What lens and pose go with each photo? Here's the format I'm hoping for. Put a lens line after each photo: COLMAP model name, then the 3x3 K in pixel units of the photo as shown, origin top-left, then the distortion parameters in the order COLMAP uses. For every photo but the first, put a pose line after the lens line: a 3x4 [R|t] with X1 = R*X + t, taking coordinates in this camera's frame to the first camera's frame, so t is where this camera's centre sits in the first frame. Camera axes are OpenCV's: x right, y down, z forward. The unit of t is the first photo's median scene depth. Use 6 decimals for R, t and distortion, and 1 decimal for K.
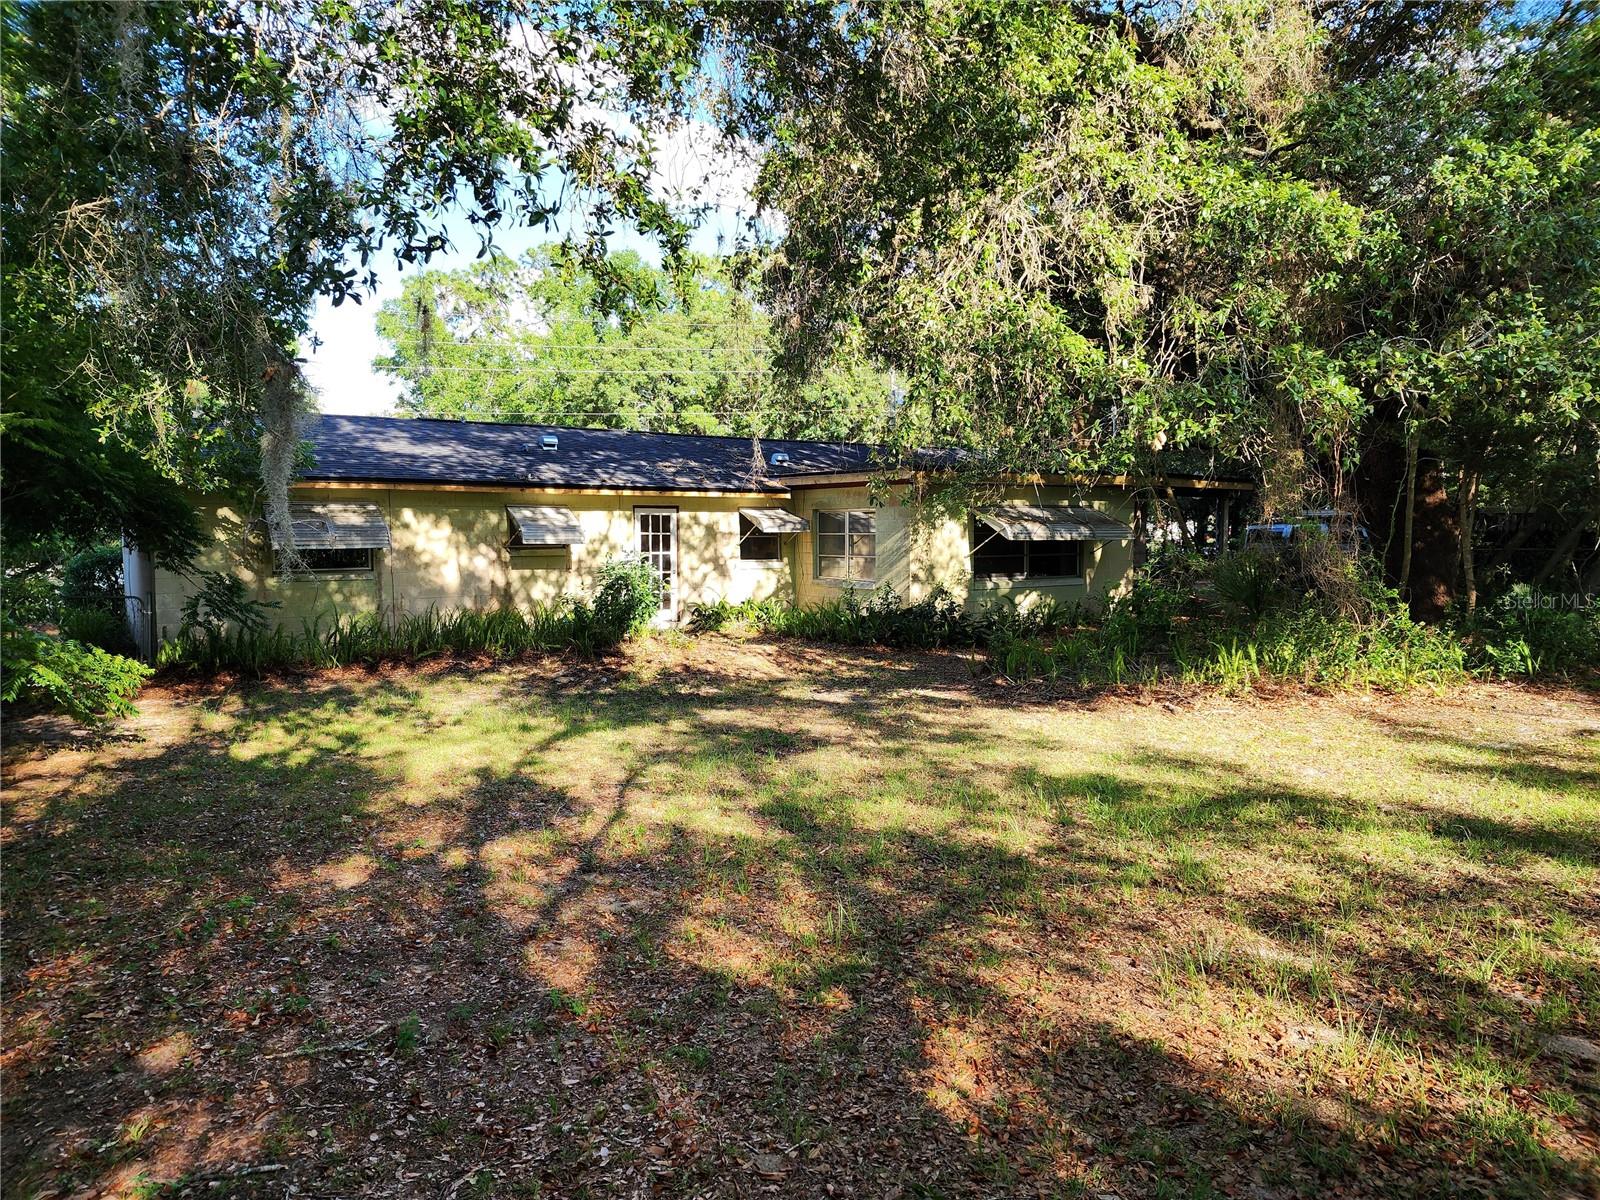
lens RADIAL K [[1062.2, 0, 805.1], [0, 1062.2, 599.1], [0, 0, 1]] dist [0.078778, -0.066530]
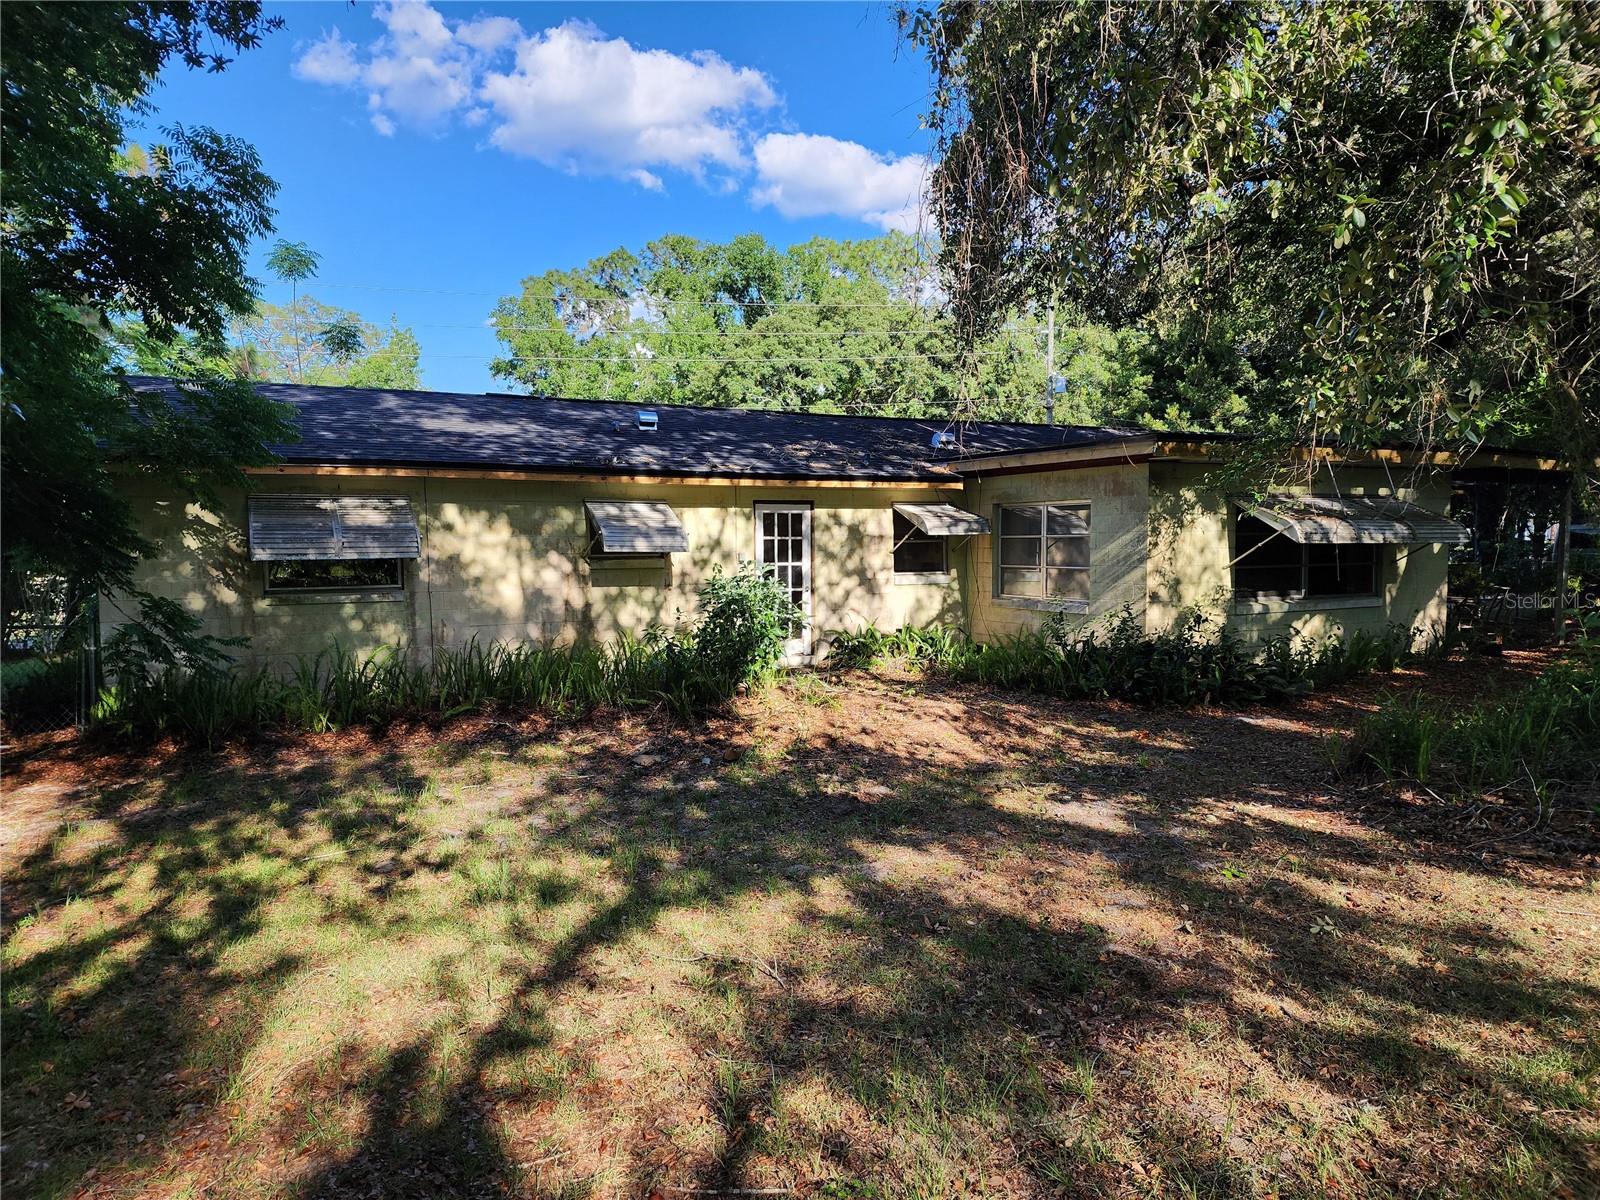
lens RADIAL K [[1062.2, 0, 805.2], [0, 1062.2, 599.7], [0, 0, 1]] dist [0.078778, -0.066530]
pose [[0.993394, 0.001537, -0.114741, -0.041966], [-0.002475, 0.999965, -0.008034, -0.012713], [0.114725, 0.008265, 0.993363, 0.278125]]
